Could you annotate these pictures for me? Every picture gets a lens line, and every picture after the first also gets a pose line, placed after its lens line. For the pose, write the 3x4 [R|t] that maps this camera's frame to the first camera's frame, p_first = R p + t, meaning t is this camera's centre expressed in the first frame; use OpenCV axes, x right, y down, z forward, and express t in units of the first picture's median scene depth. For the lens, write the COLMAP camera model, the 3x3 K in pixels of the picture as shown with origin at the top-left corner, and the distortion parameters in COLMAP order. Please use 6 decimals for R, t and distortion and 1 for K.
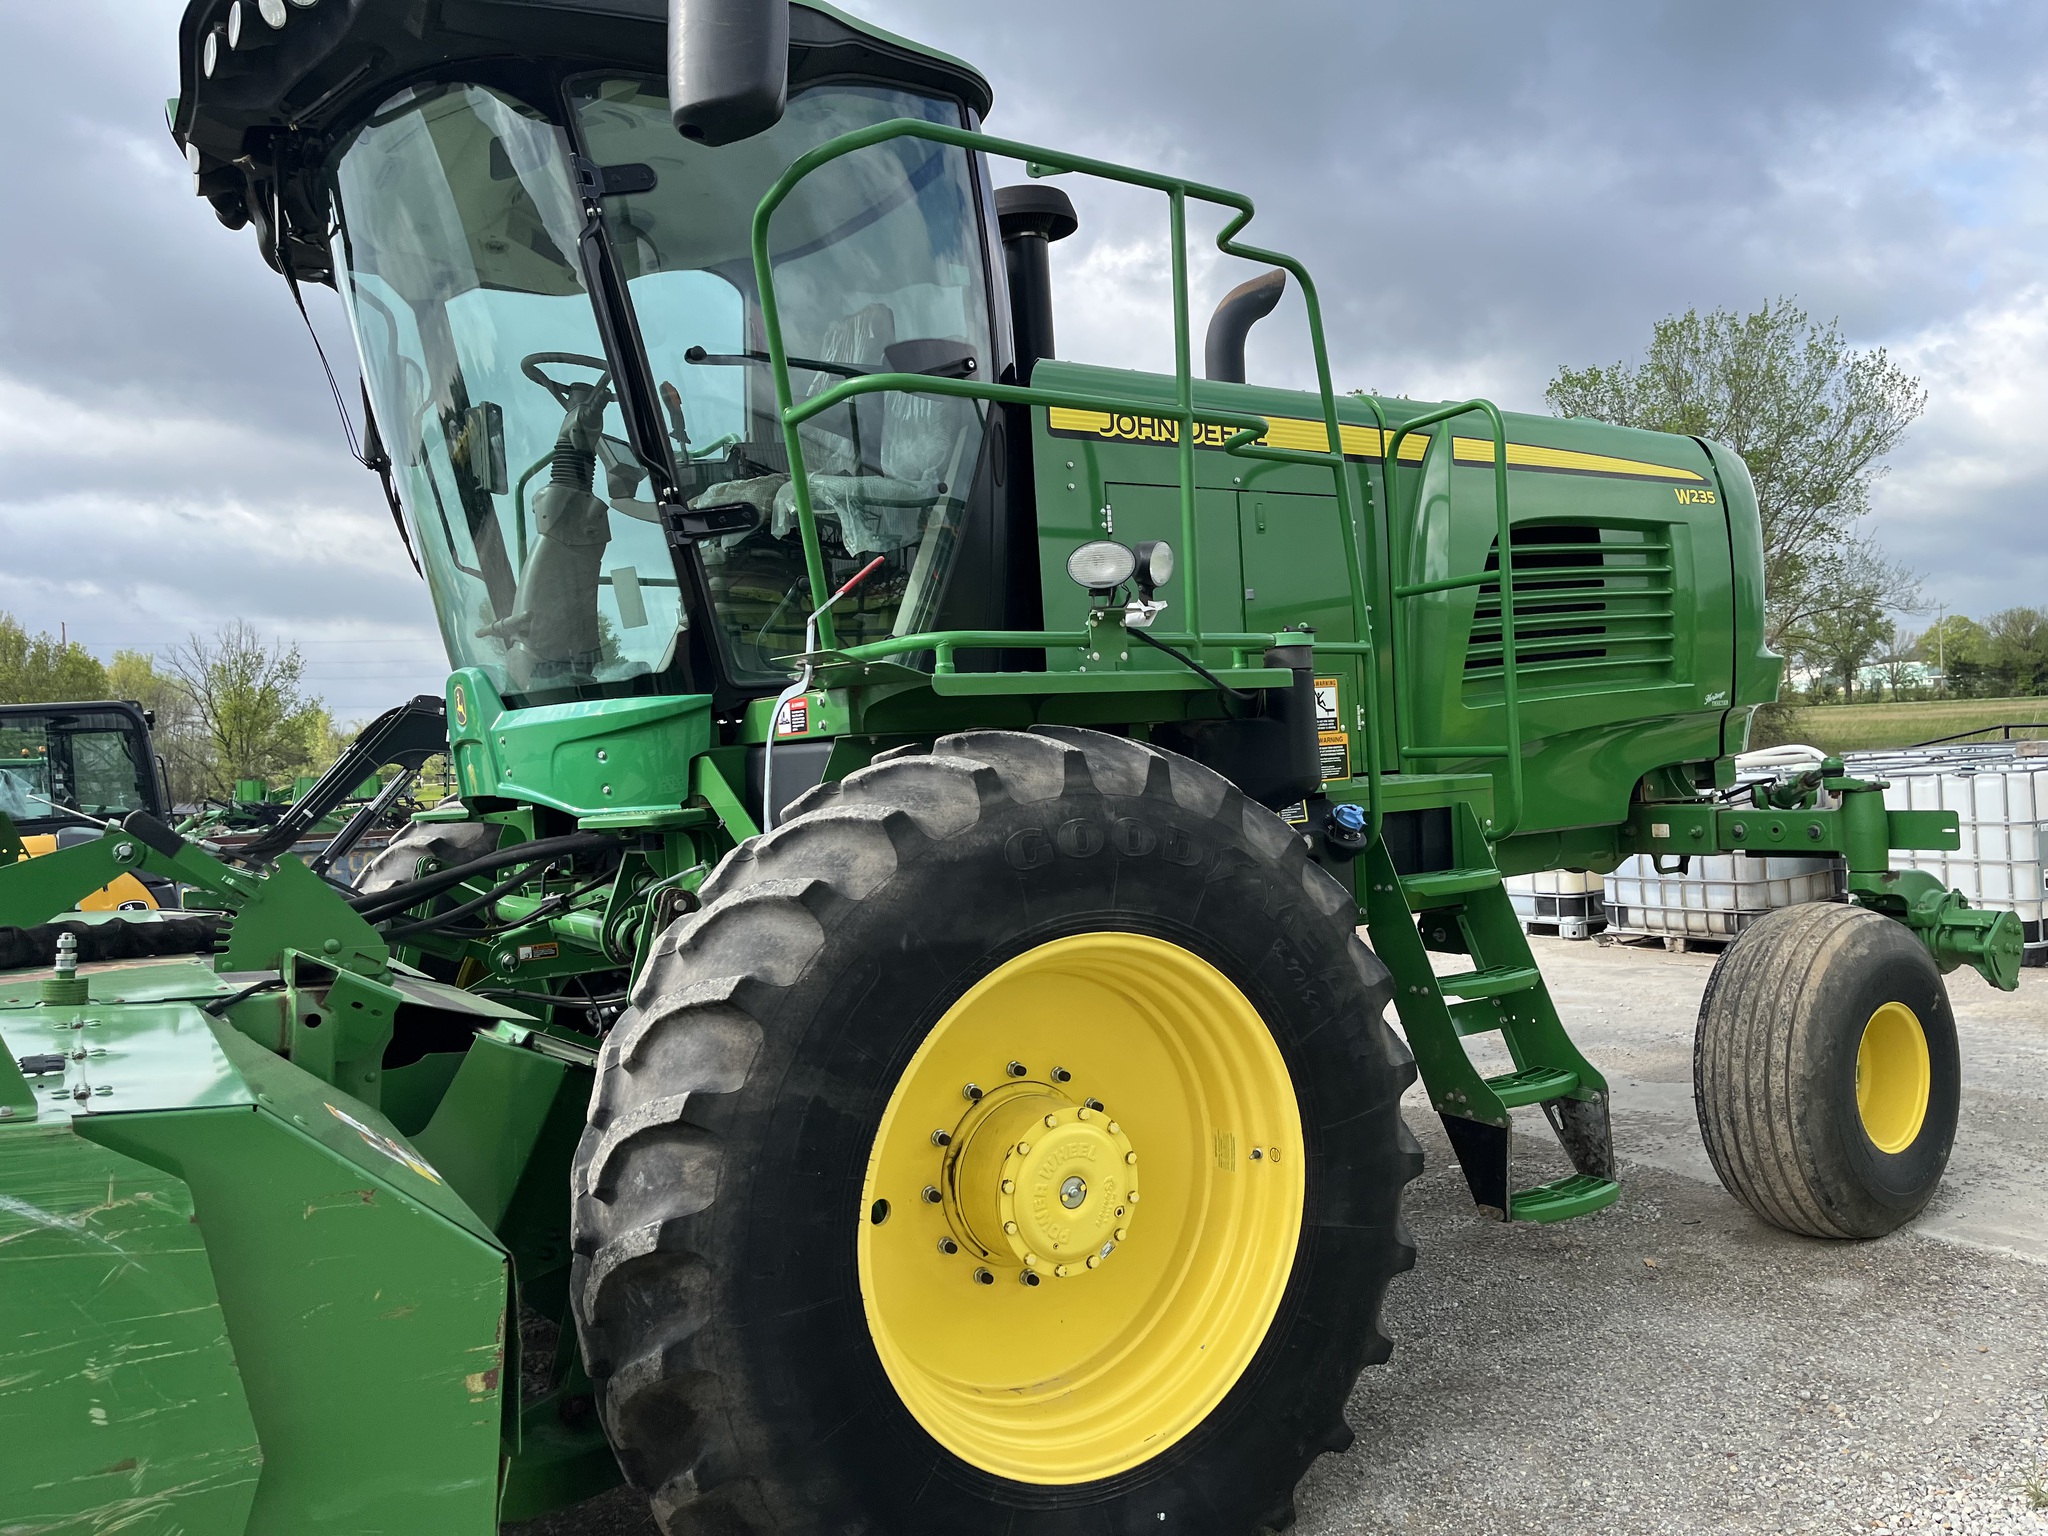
lens RADIAL K [[1572.1, 0, 1024.4], [0, 1572.1, 717.2], [0, 0, 1]] dist [0.081125, -0.117552]
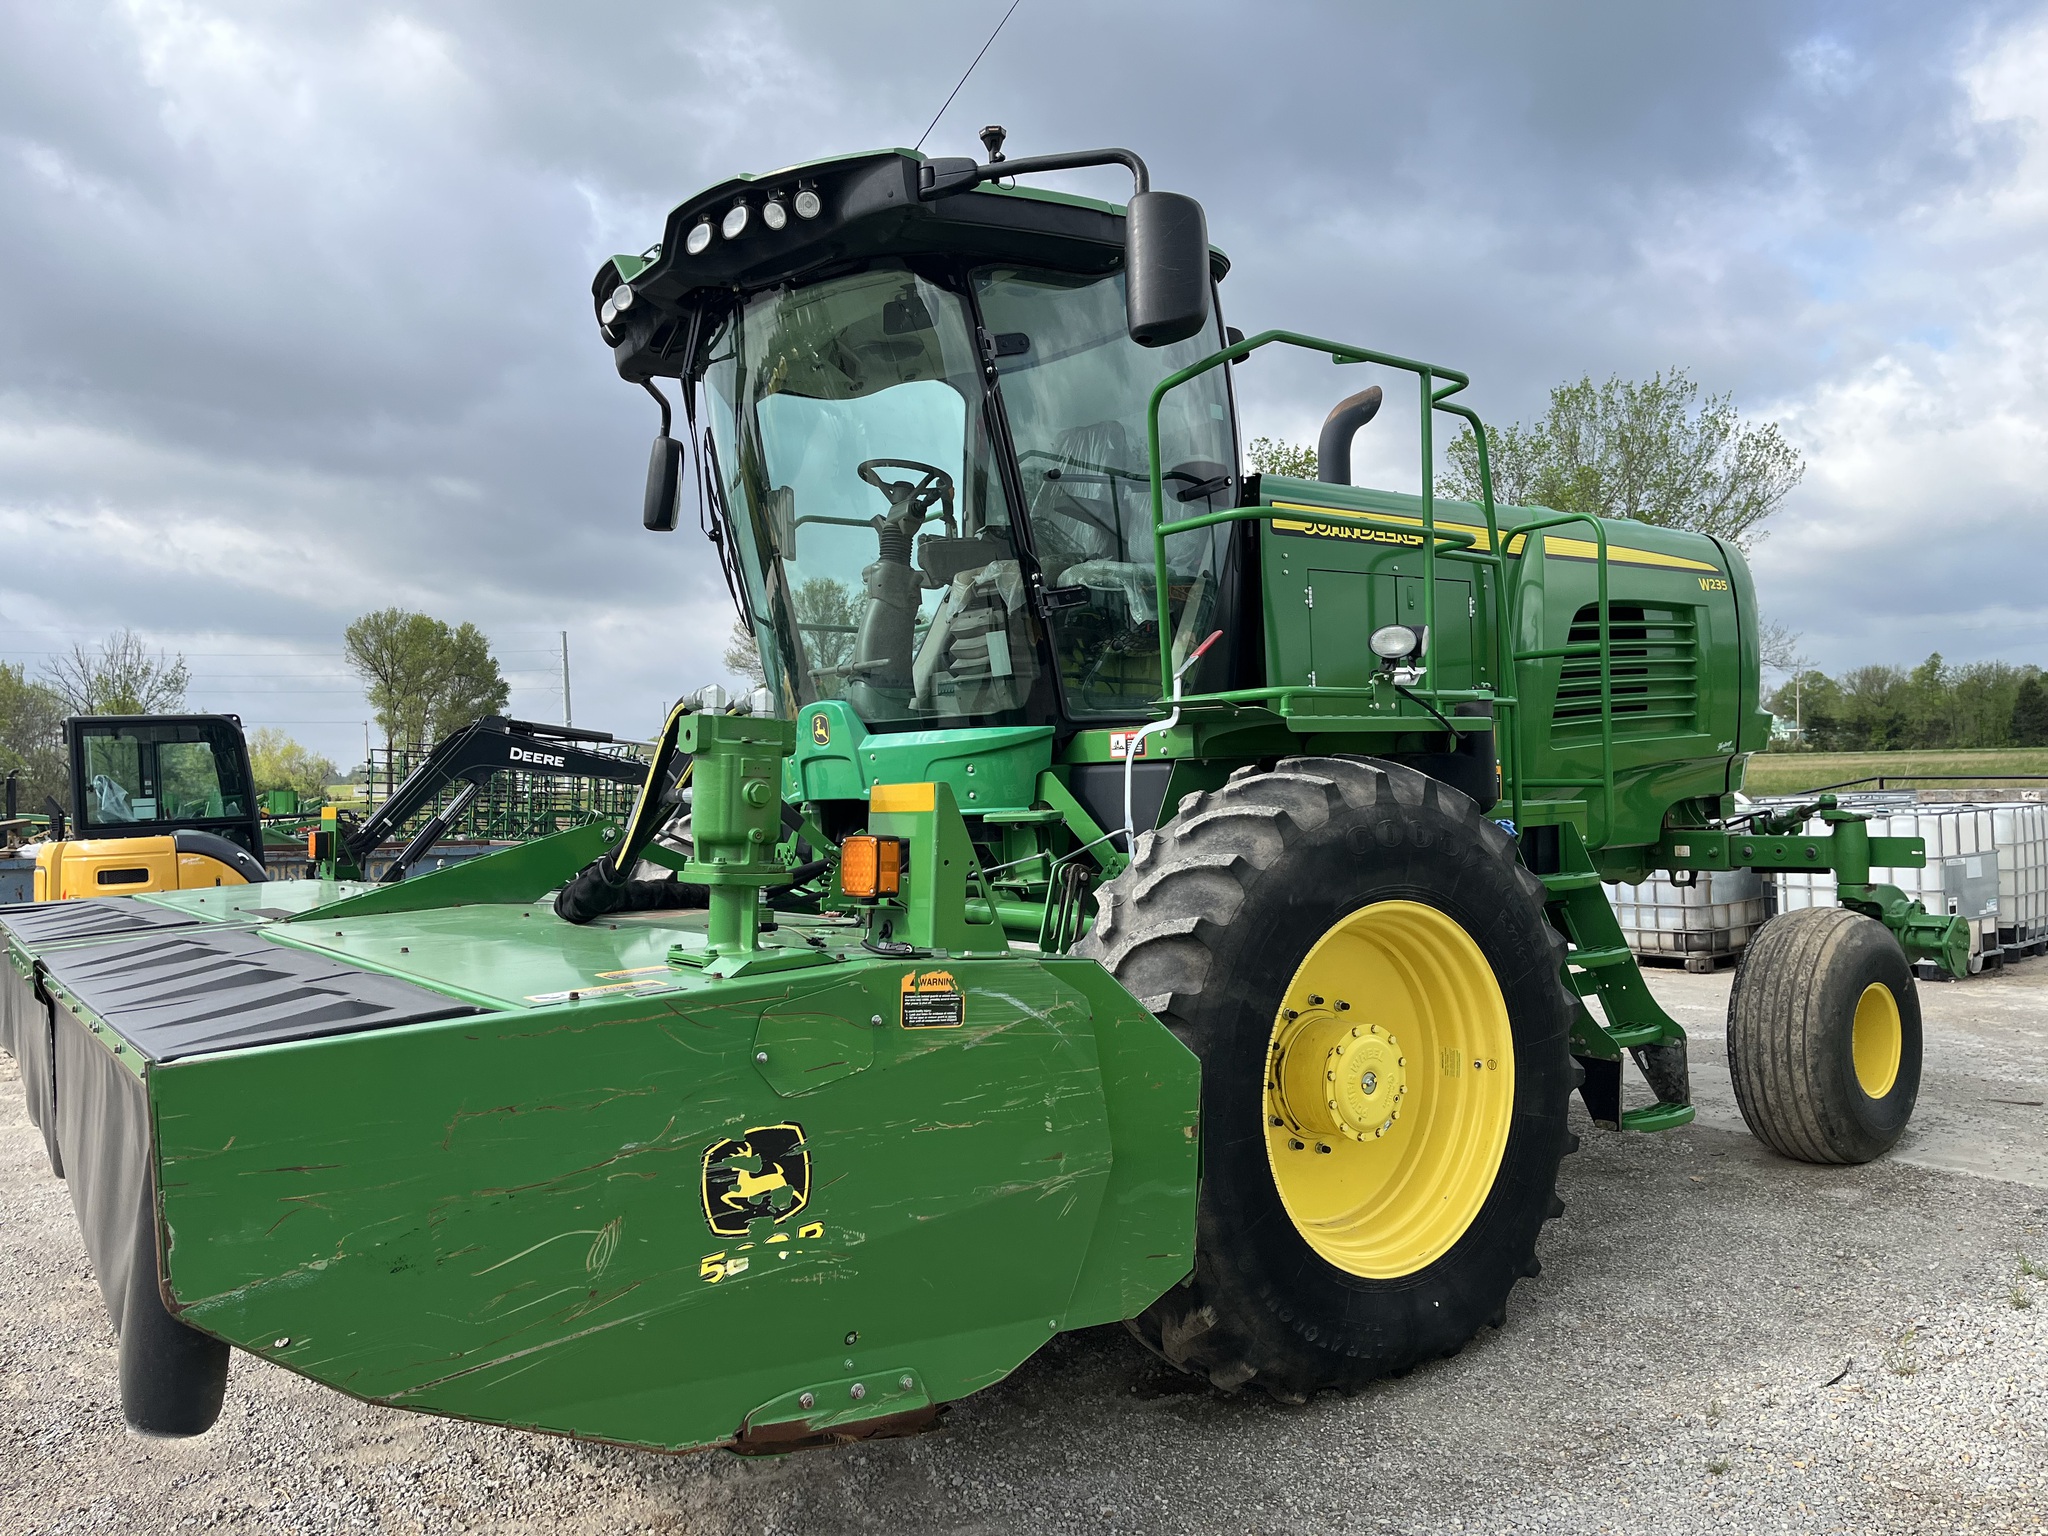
lens RADIAL K [[1534.8, 0, 1025.4], [0, 1534.8, 735.9], [0, 0, 1]] dist [0.079681, -0.119799]
pose [[0.998243, 0.023441, 0.054417, -0.258443], [-0.022957, 0.999691, -0.009495, 0.006083], [-0.054622, 0.008229, 0.998473, -0.267970]]
